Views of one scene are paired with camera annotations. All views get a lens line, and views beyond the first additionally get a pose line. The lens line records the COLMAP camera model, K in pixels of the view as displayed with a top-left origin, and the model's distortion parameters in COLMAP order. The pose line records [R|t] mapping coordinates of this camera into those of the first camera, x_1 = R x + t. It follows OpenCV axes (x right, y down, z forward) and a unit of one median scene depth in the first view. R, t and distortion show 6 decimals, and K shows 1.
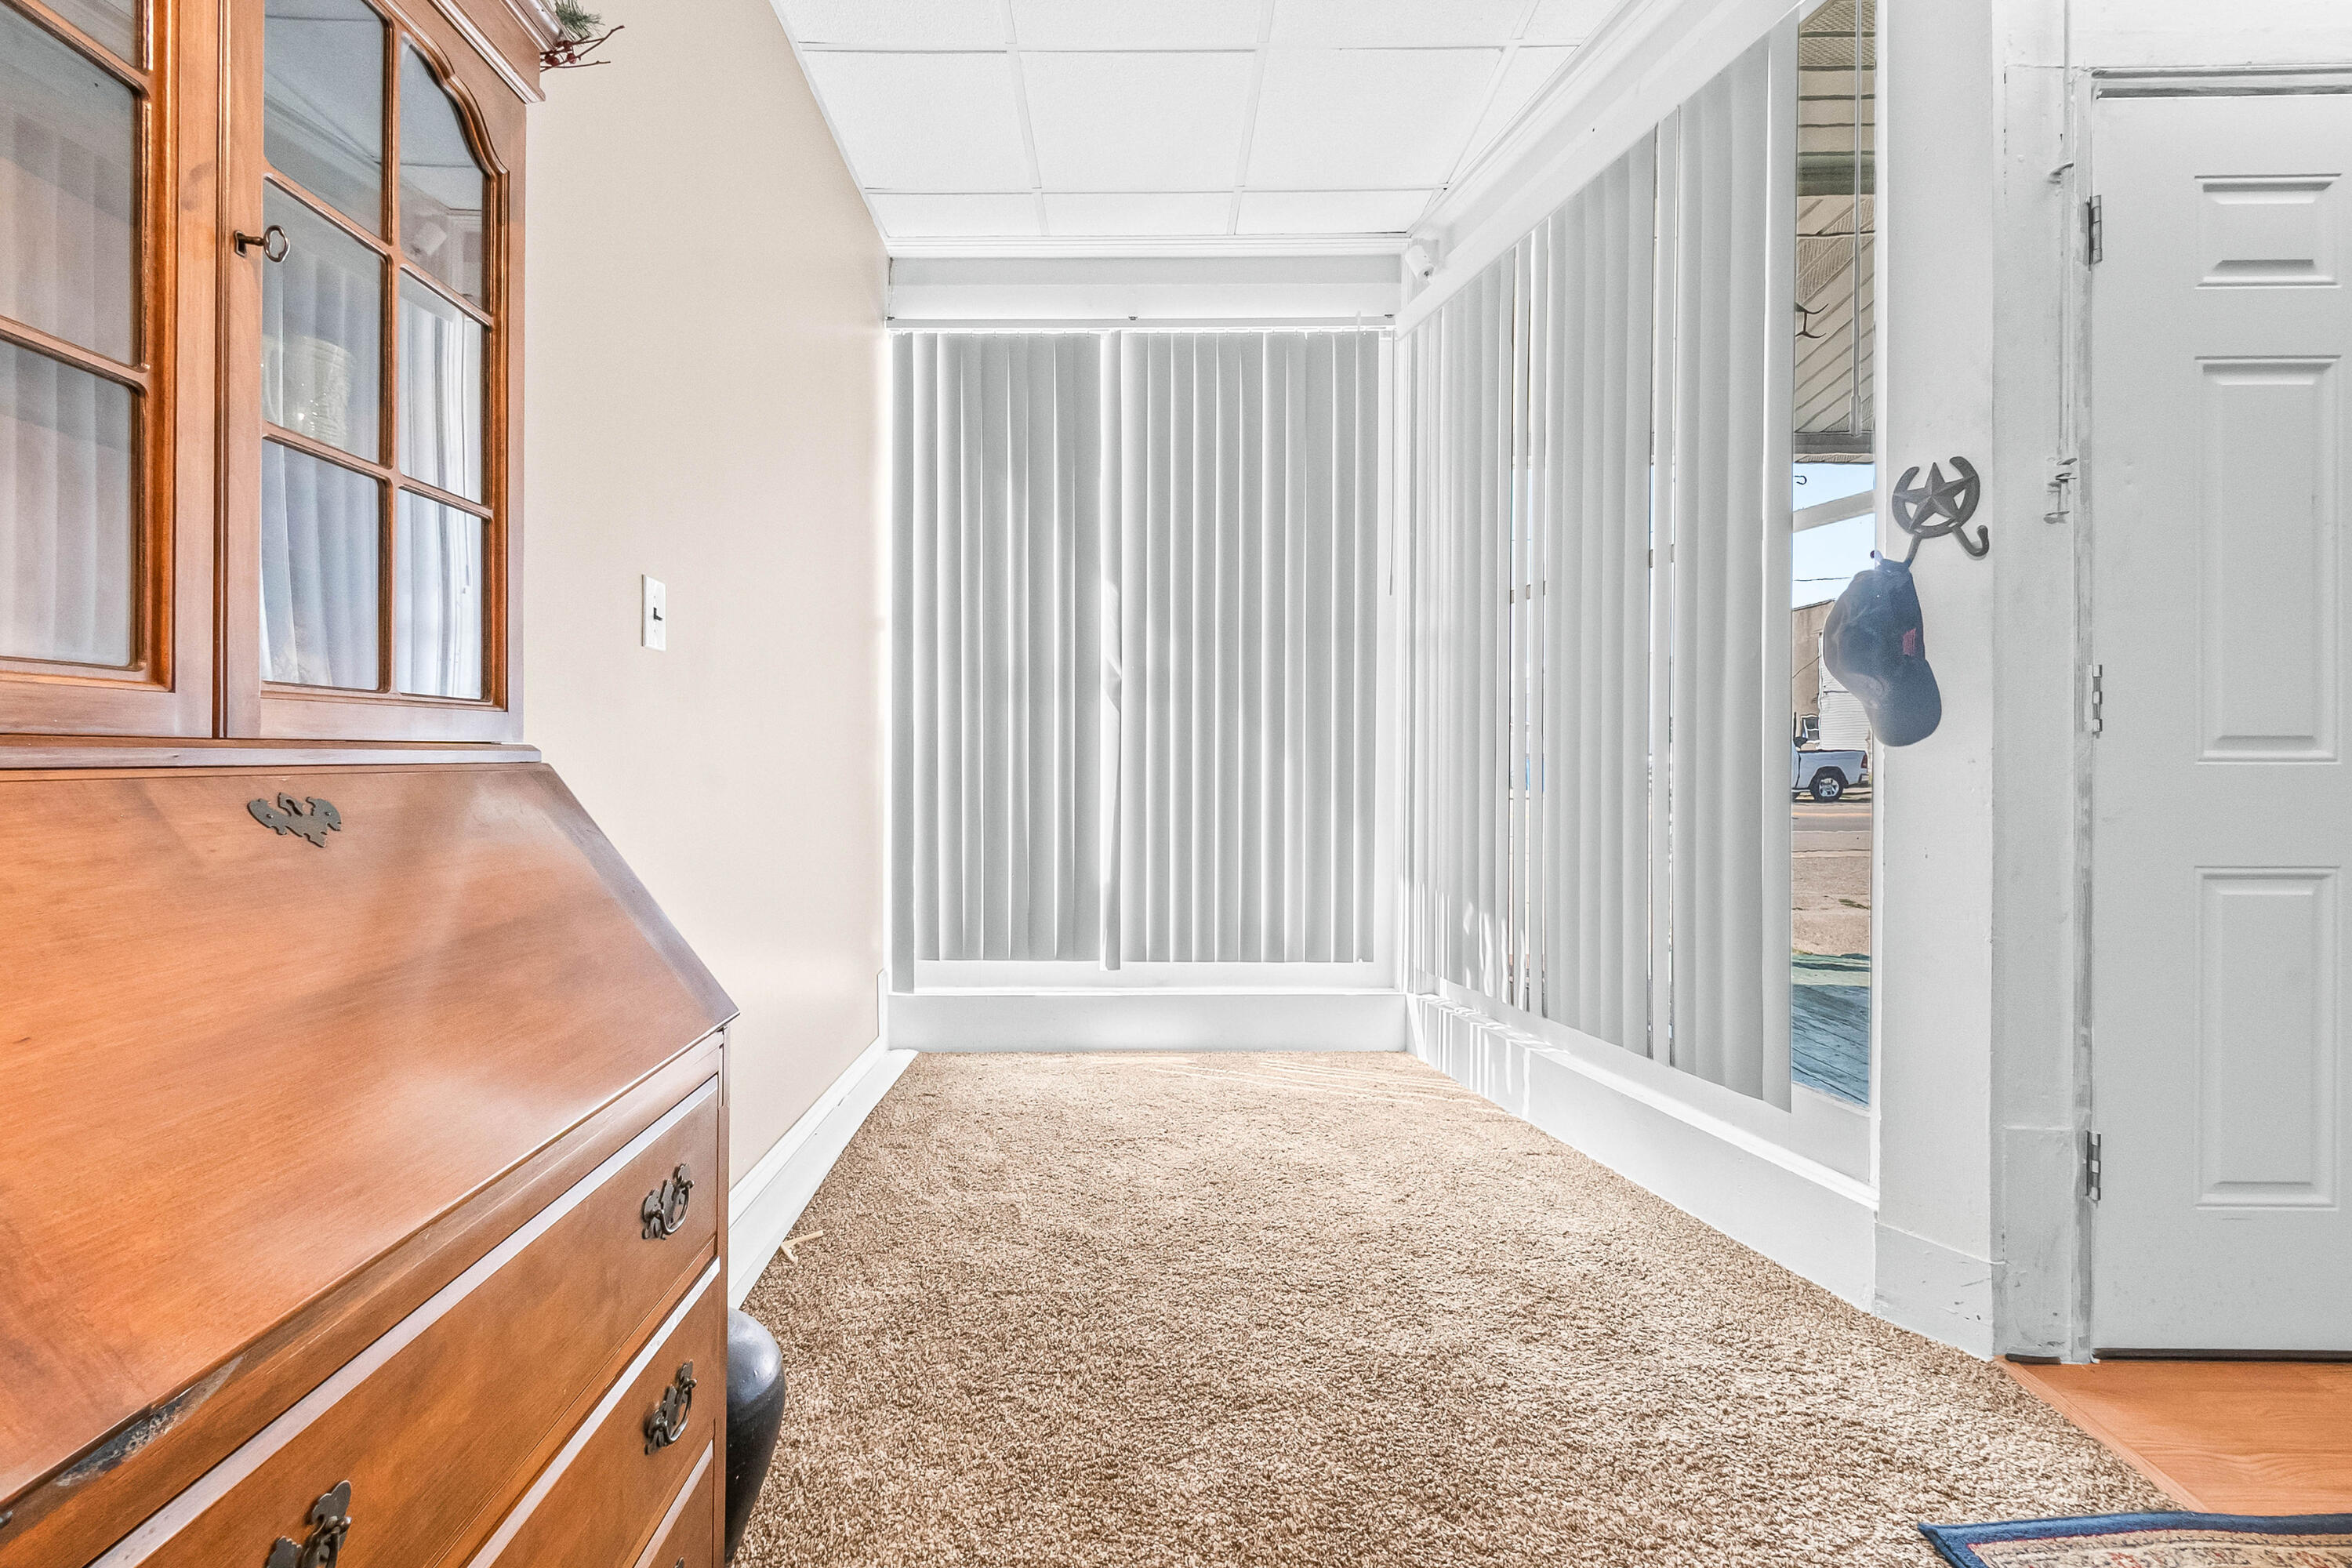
lens RADIAL K [[1054.6, 0, 1159.4], [0, 1054.6, 764.5], [0, 0, 1]] dist [-0.000197, -0.000460]
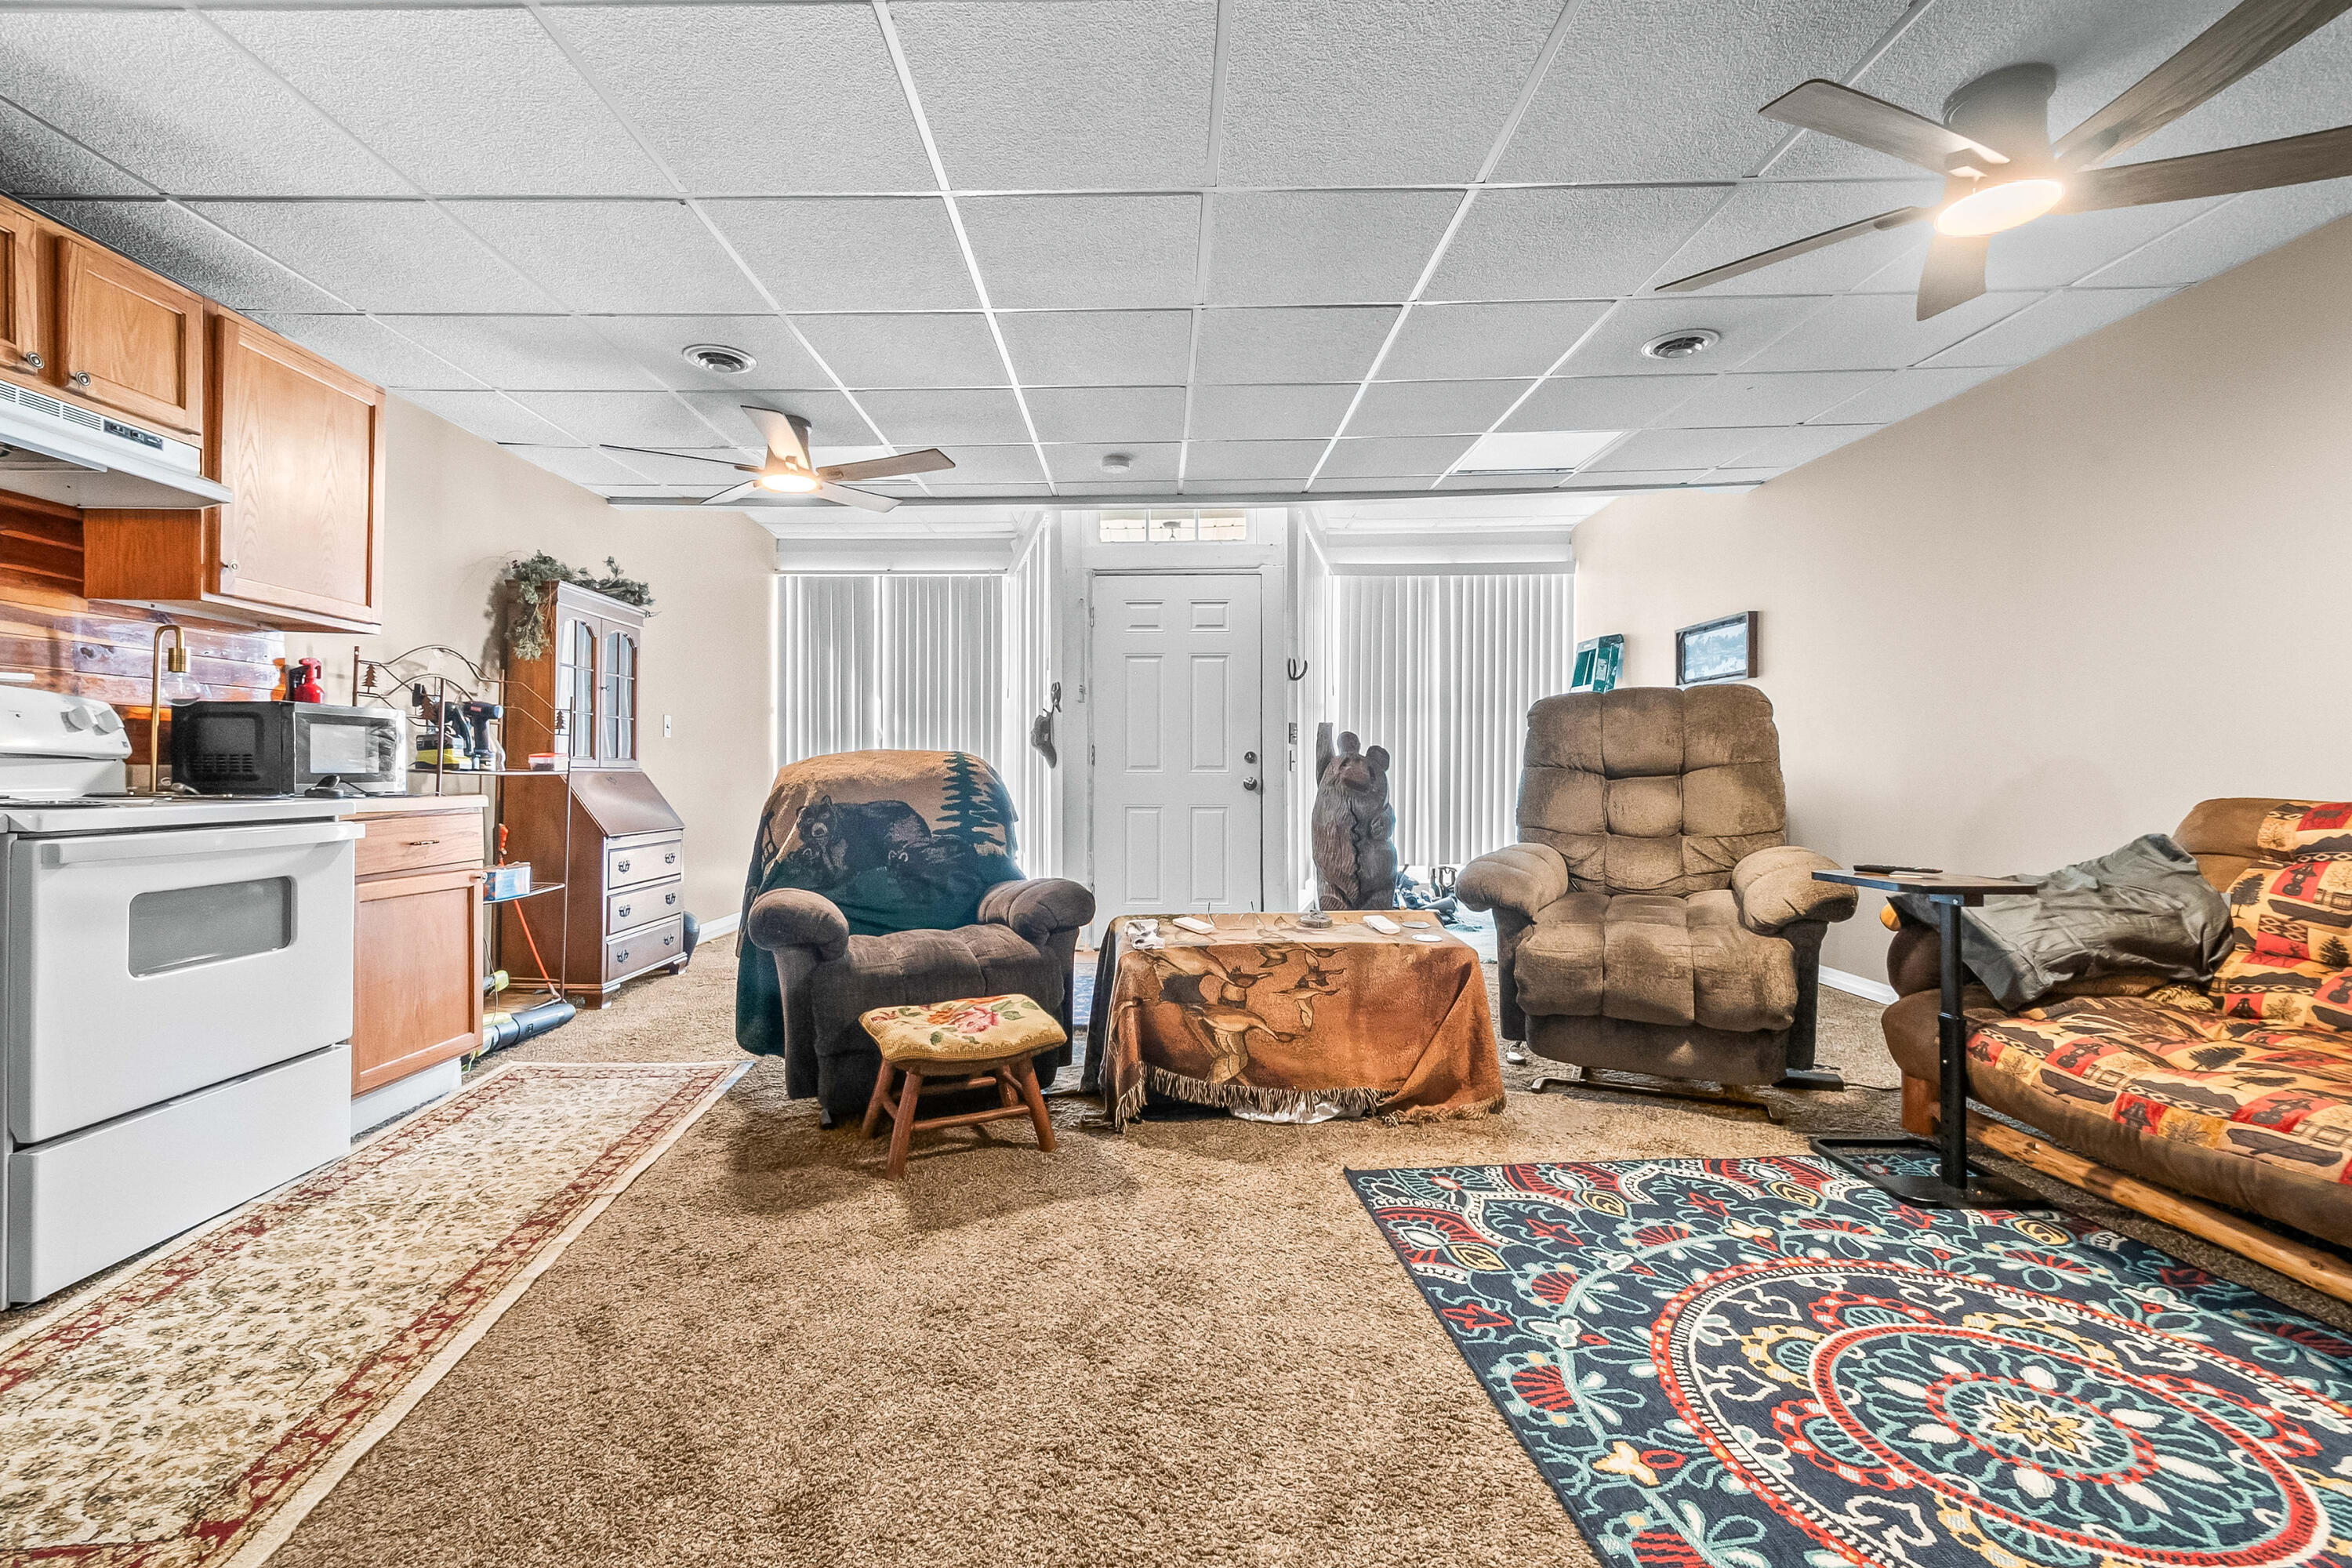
lens RADIAL K [[1054.6, 0, 1159.4], [0, 1054.6, 764.5], [0, 0, 1]] dist [-0.000197, -0.000460]
pose [[0.999932, 0.002741, -0.011366, 0.991136], [-0.002931, 0.999855, -0.016761, 0.022097], [0.011319, 0.016793, 0.999795, -2.057862]]
